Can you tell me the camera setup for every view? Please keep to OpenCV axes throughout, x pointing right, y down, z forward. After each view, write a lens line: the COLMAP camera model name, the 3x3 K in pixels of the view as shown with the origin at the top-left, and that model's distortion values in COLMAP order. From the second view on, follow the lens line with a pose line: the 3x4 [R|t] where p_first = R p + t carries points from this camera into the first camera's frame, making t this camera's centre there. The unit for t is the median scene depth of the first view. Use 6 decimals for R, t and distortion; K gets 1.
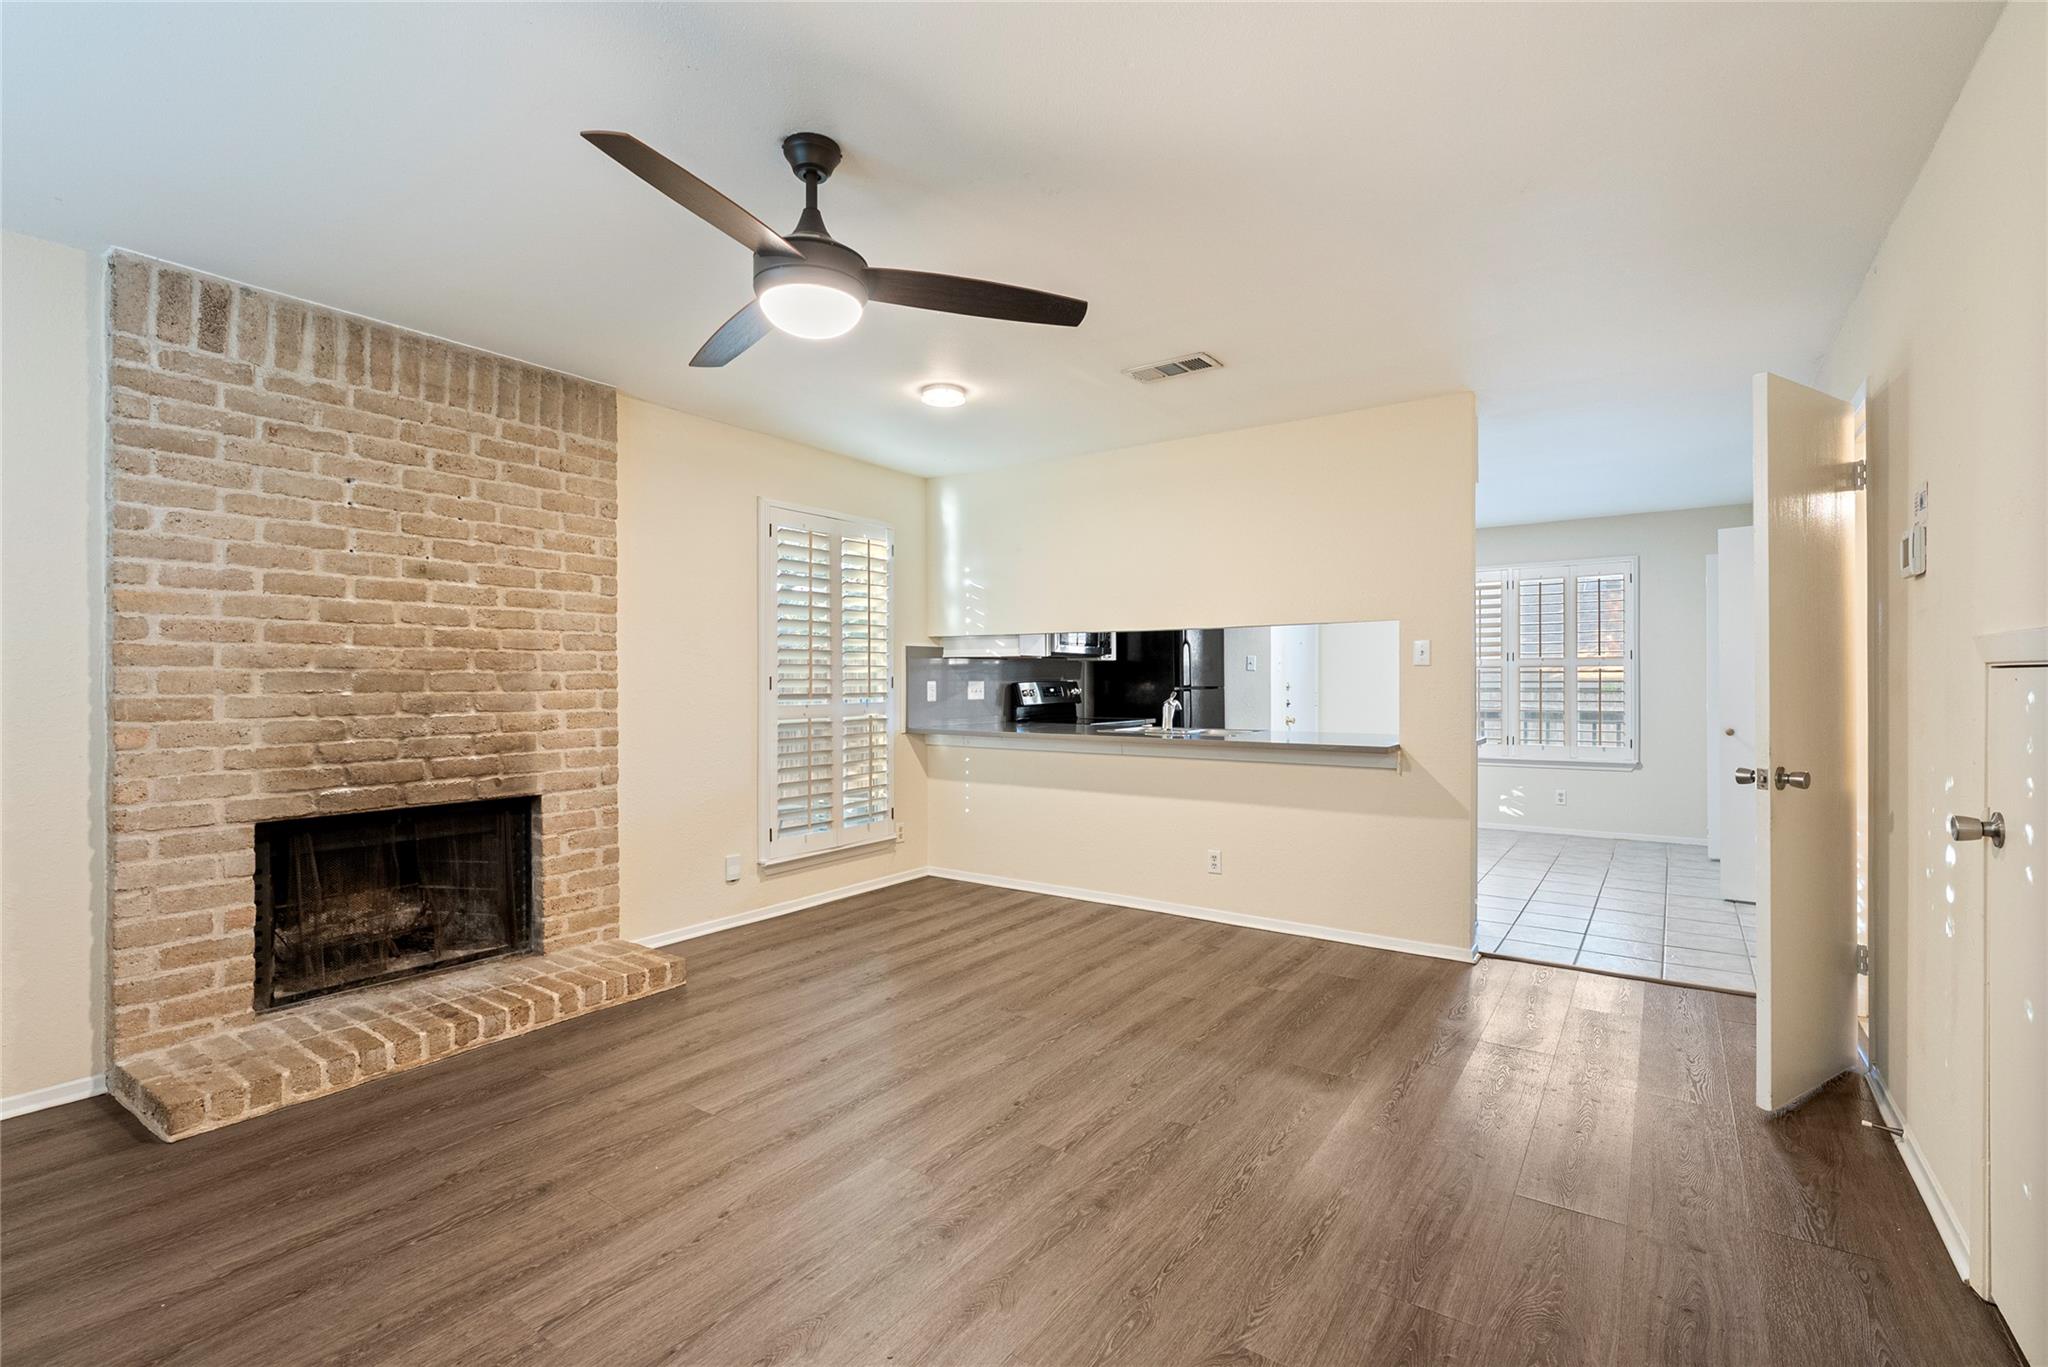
lens RADIAL K [[930.5, 0, 1020.2], [0, 930.5, 680.2], [0, 0, 1]] dist [0.003007, 0.000029]
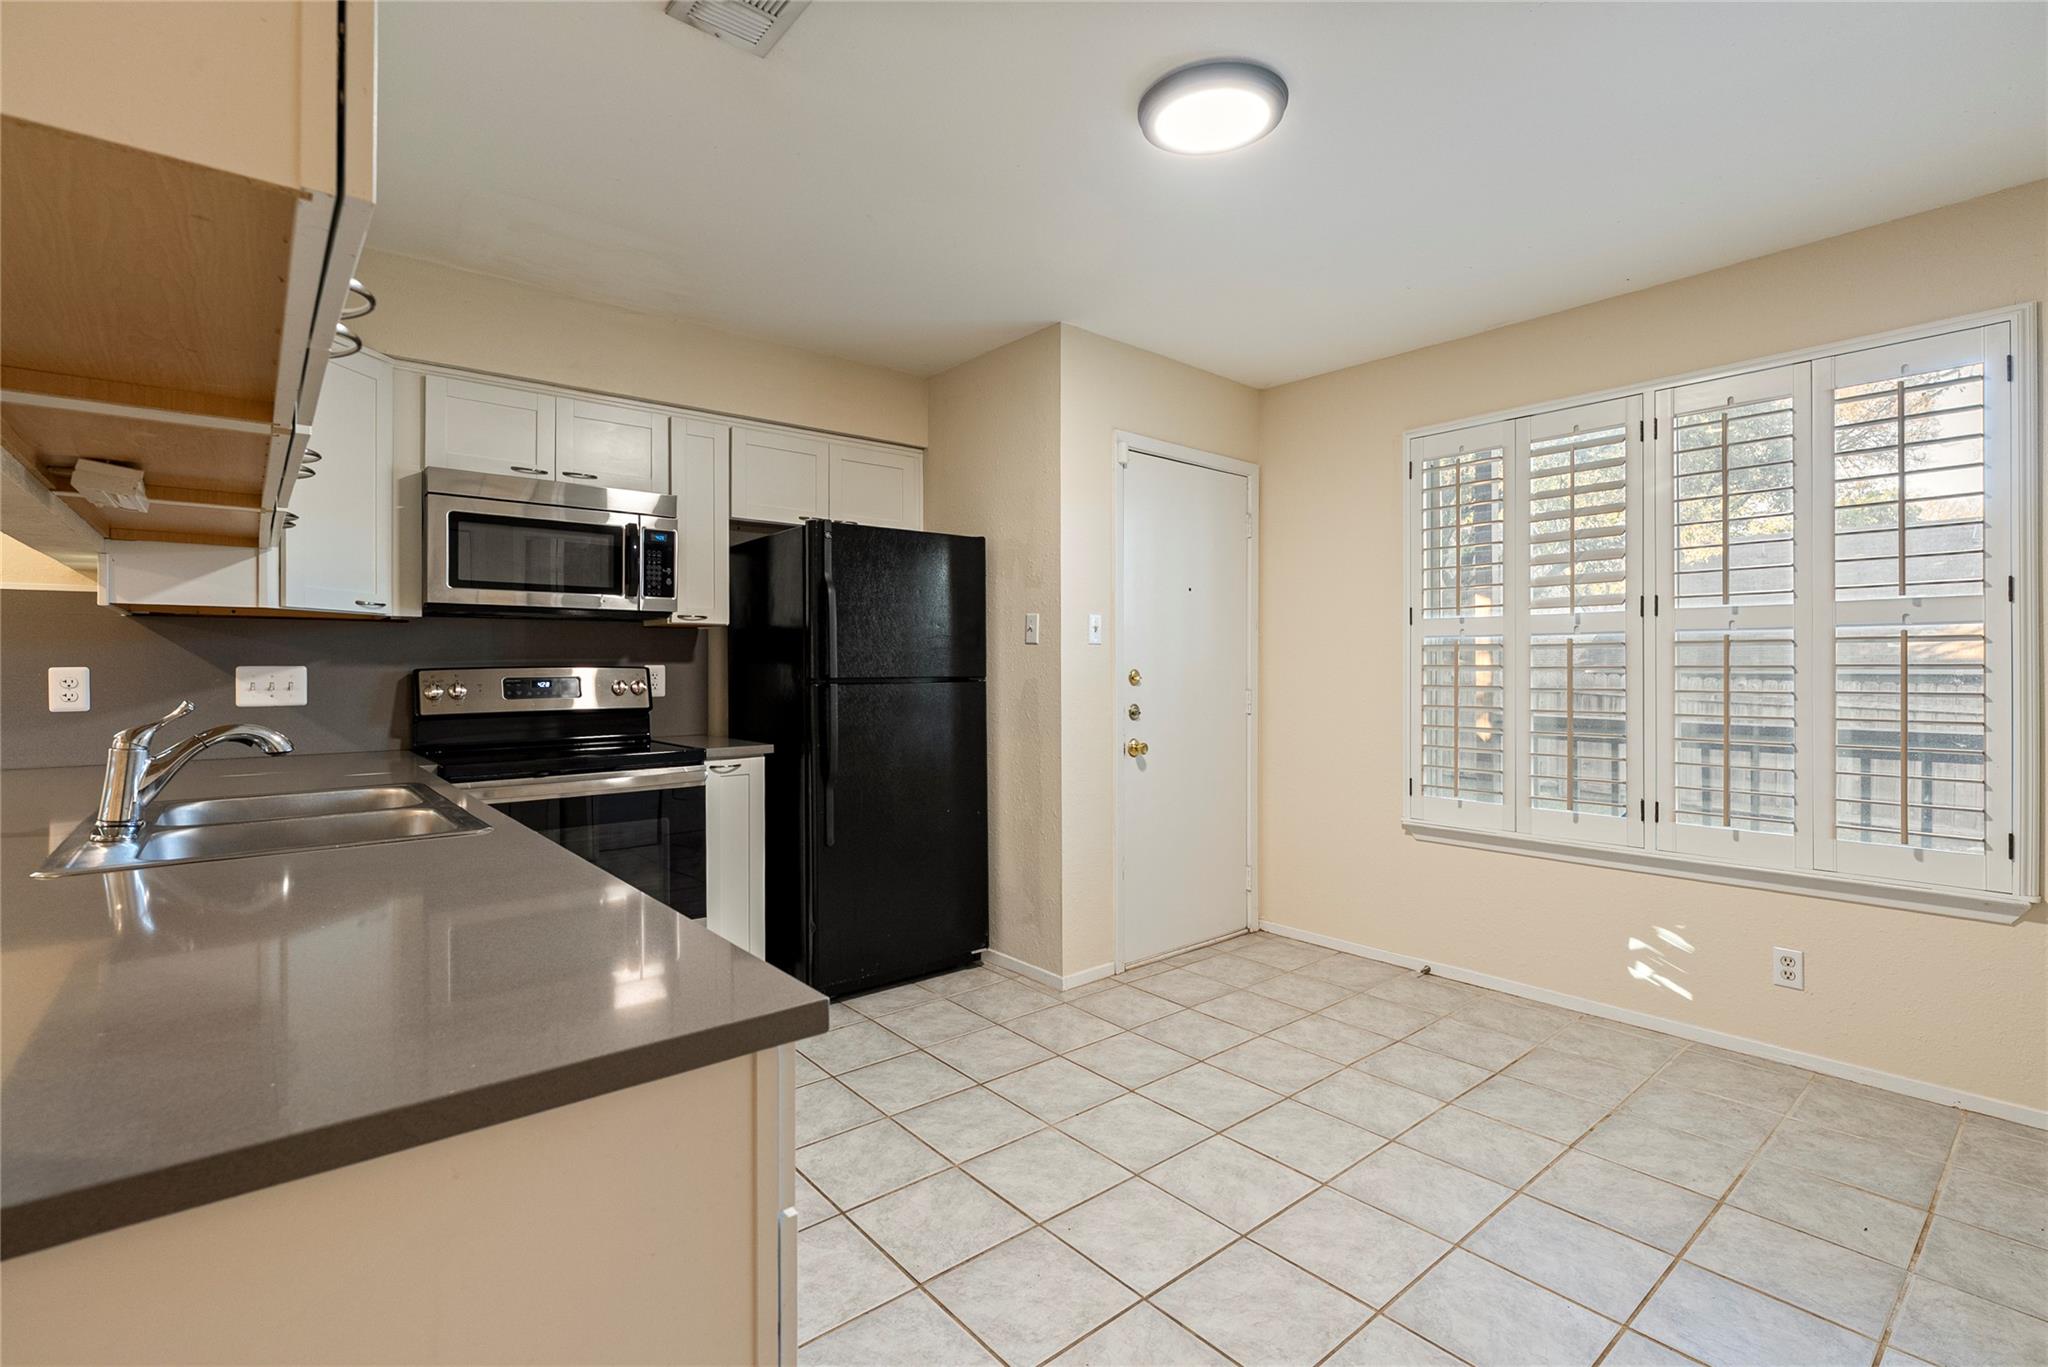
lens RADIAL K [[930.5, 0, 1028.6], [0, 930.5, 667.0], [0, 0, 1]] dist [0.003007, 0.000029]
pose [[0.964347, 0.001283, -0.264637, 0.381424], [-0.000582, 0.999996, 0.002728, 0.000223], [0.264640, -0.002477, 0.964344, 0.548058]]
